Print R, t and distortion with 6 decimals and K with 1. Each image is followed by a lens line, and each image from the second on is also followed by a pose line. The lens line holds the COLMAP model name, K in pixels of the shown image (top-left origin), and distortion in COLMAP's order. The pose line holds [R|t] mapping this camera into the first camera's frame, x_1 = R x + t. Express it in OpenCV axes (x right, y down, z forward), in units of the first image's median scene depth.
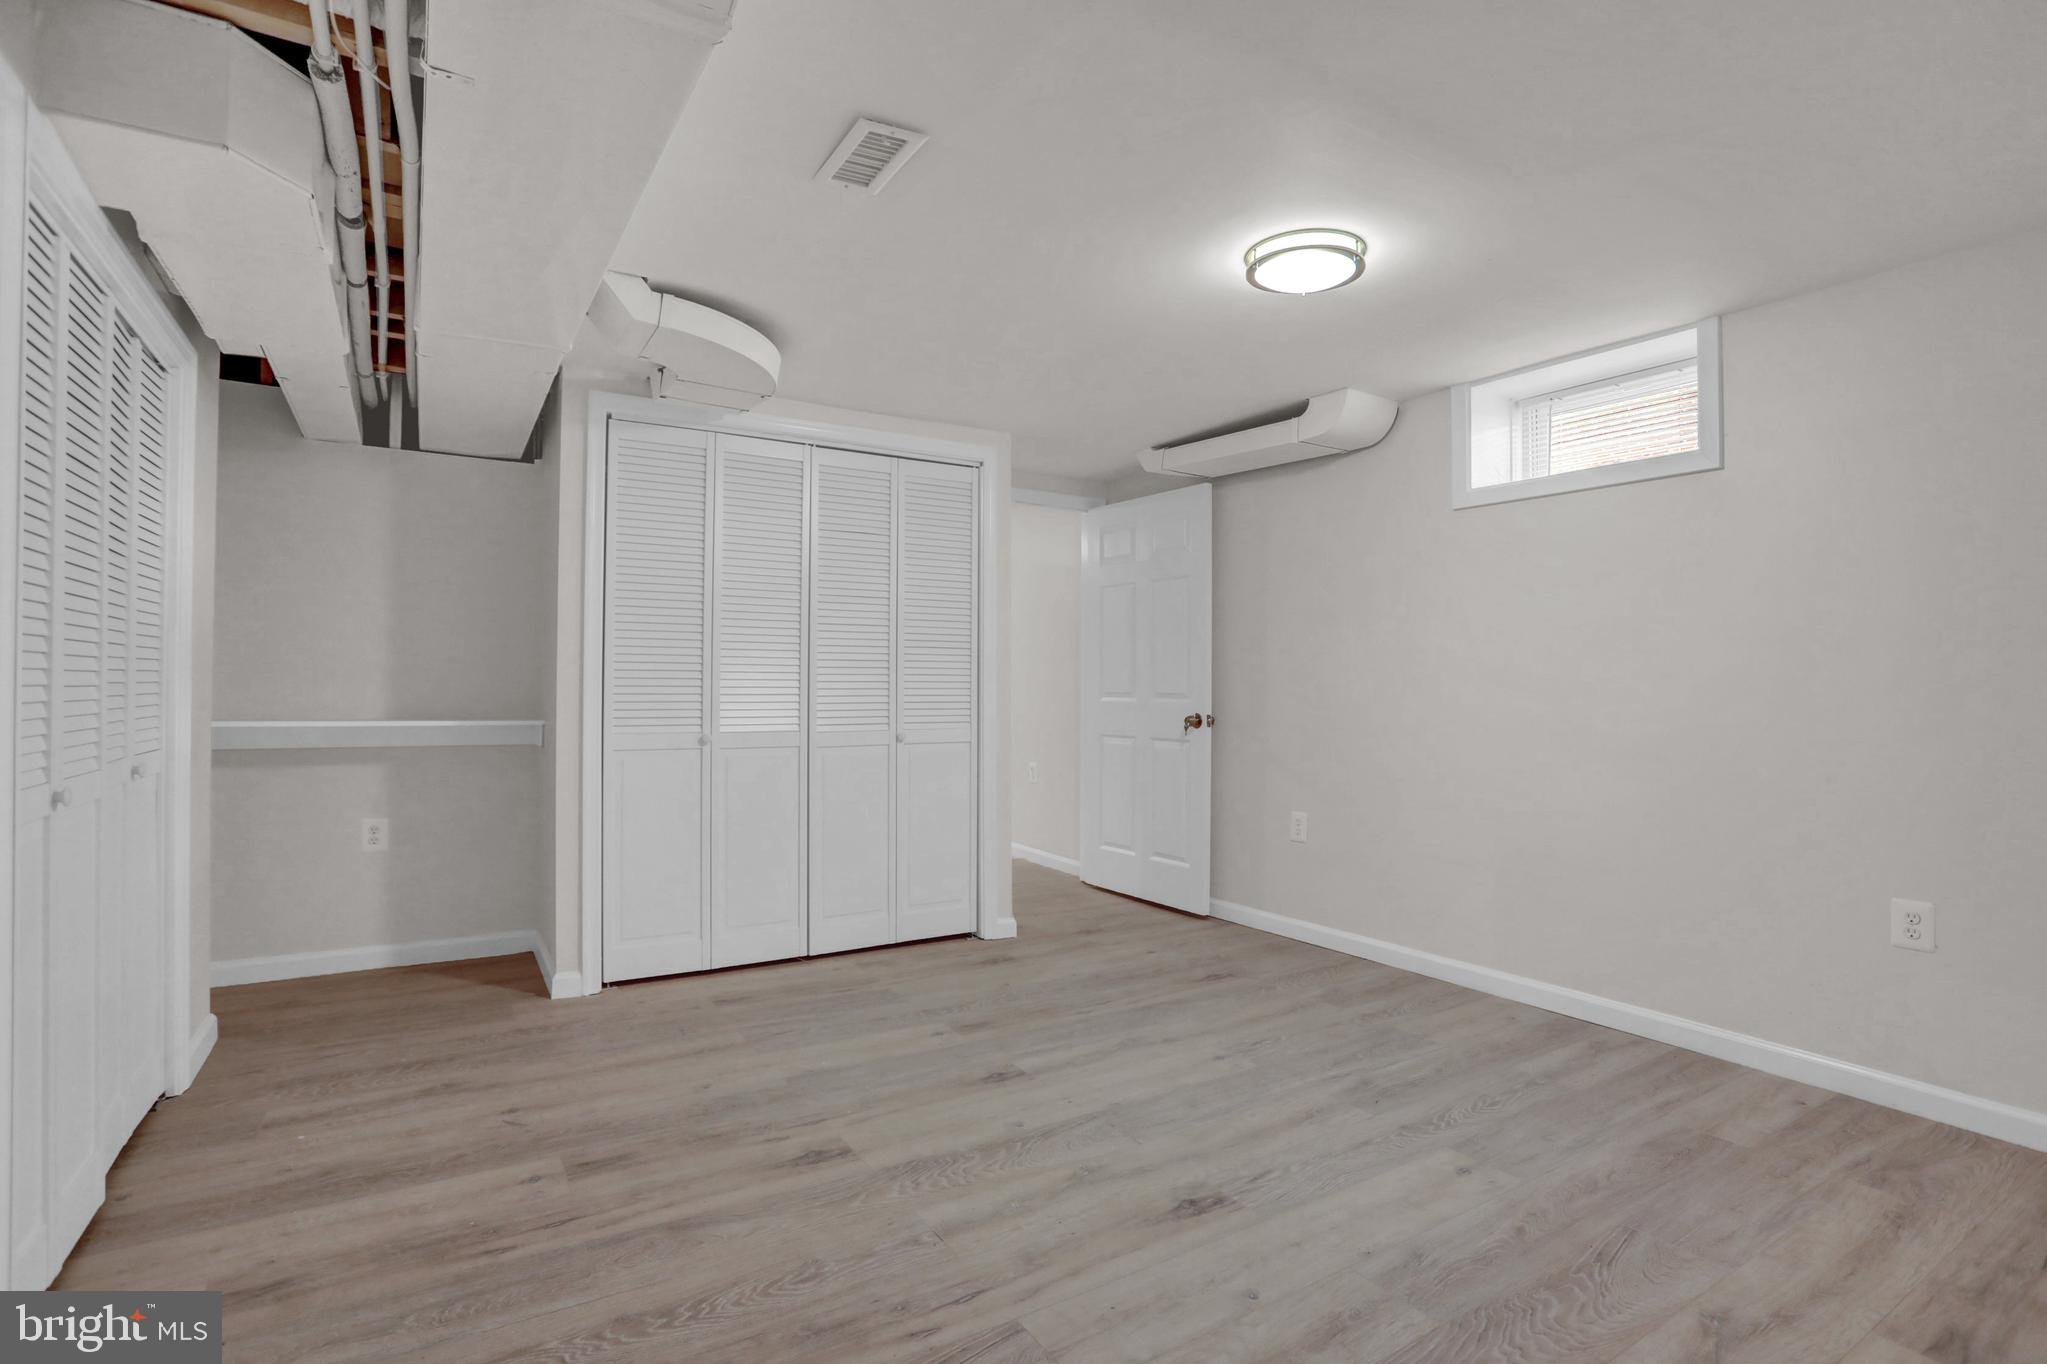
lens RADIAL K [[998.0, 0, 1023.5], [0, 998.0, 682.0], [0, 0, 1]] dist [-0.057299, 0.025054]
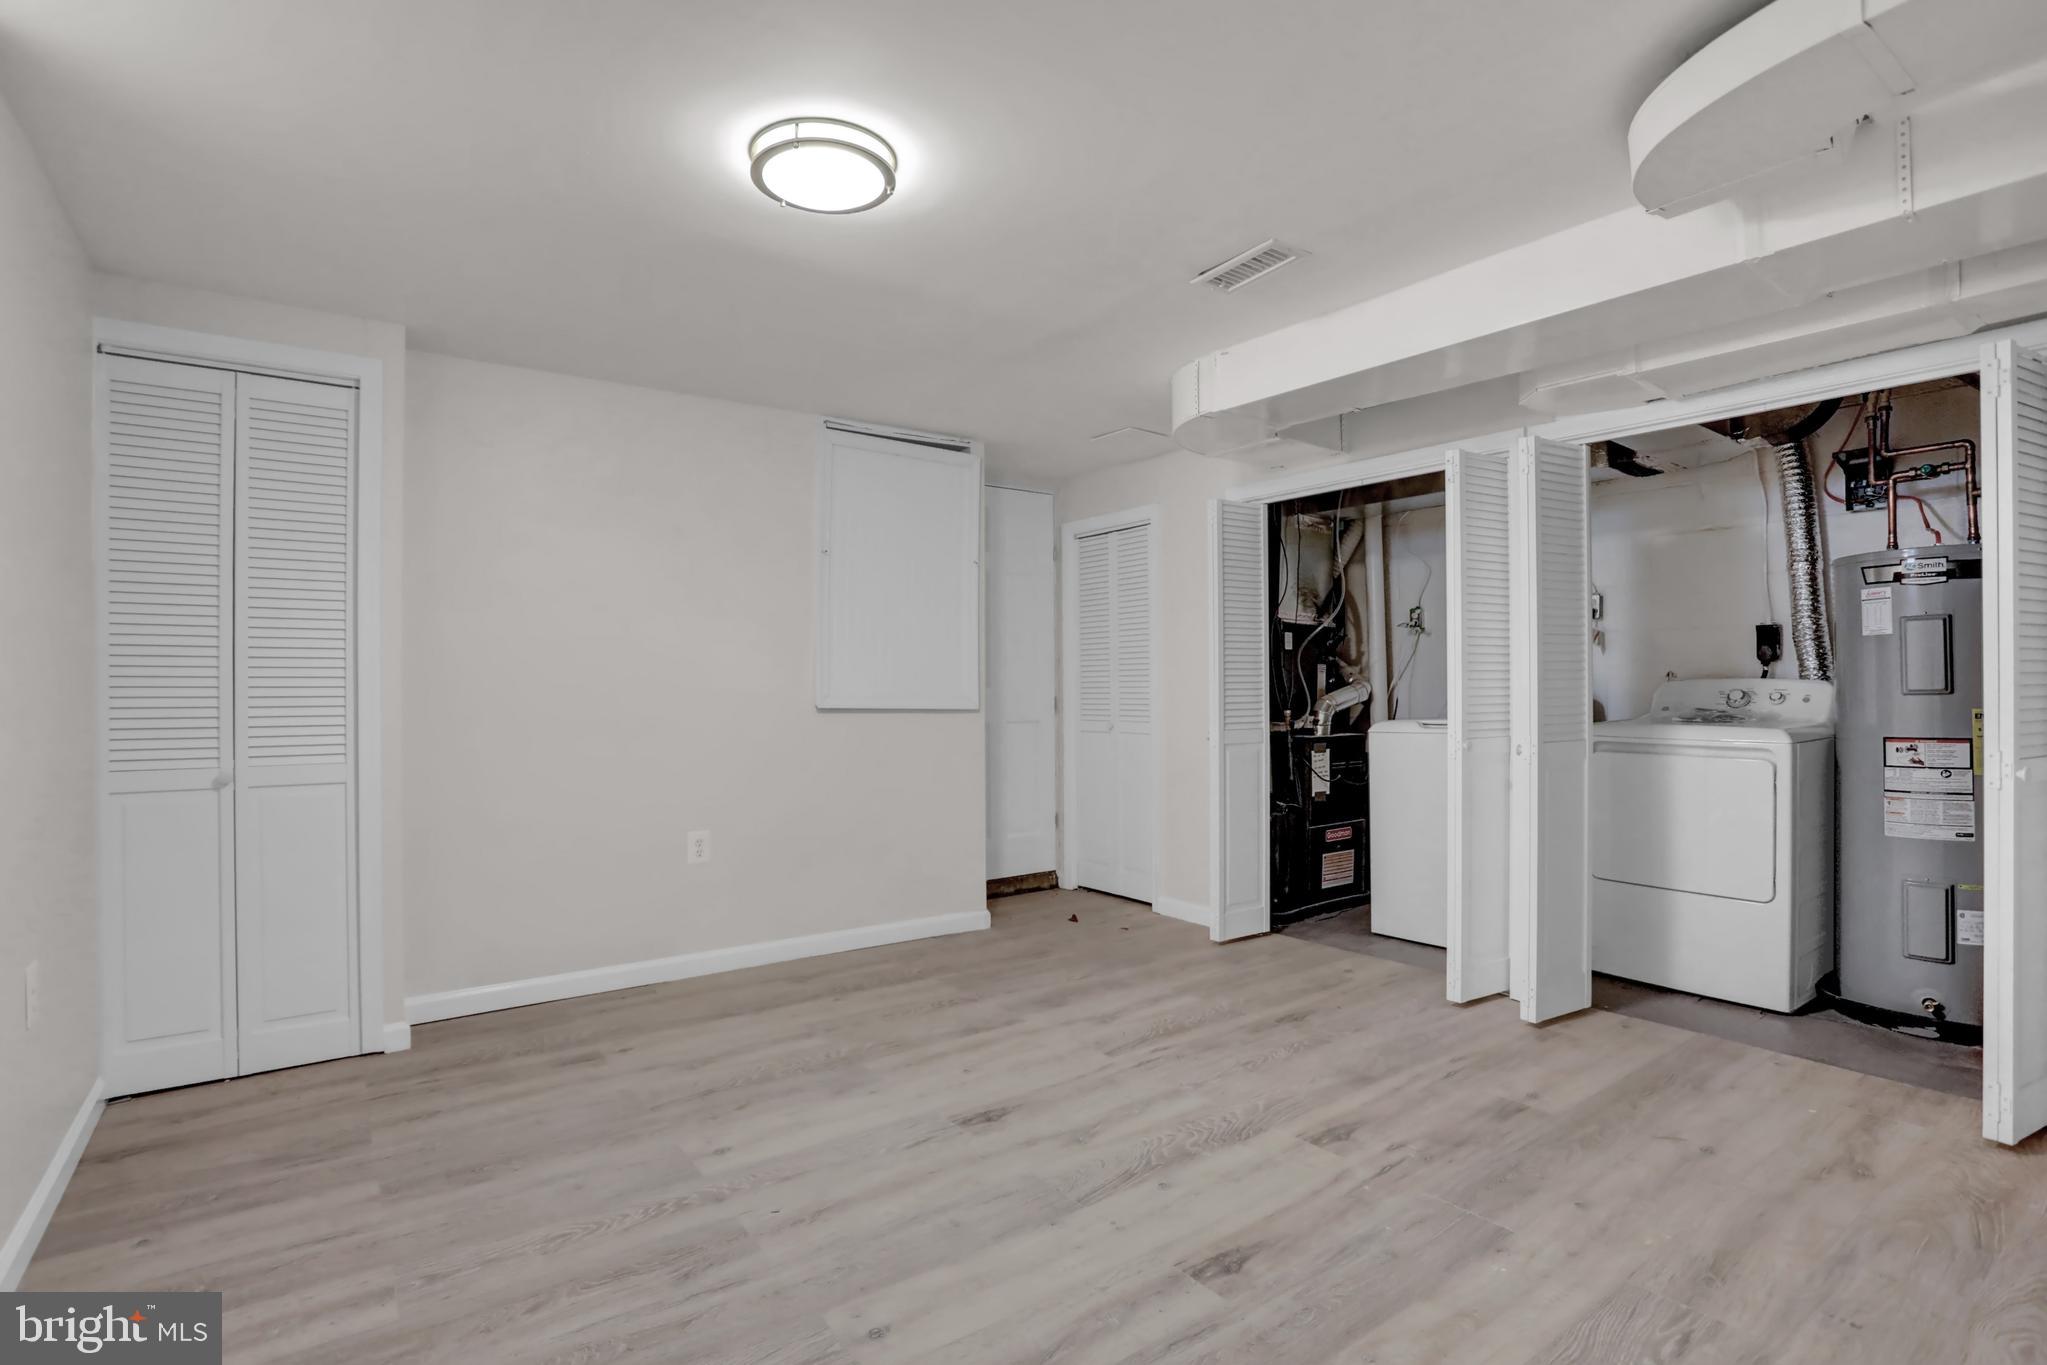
lens RADIAL K [[998.0, 0, 1023.5], [0, 998.0, 682.5], [0, 0, 1]] dist [-0.057299, 0.025054]
pose [[-0.997614, -0.001720, -0.069012, 0.193976], [-0.001292, 0.999980, -0.006253, 0.005989], [0.069021, -0.006149, -0.997596, 1.998211]]
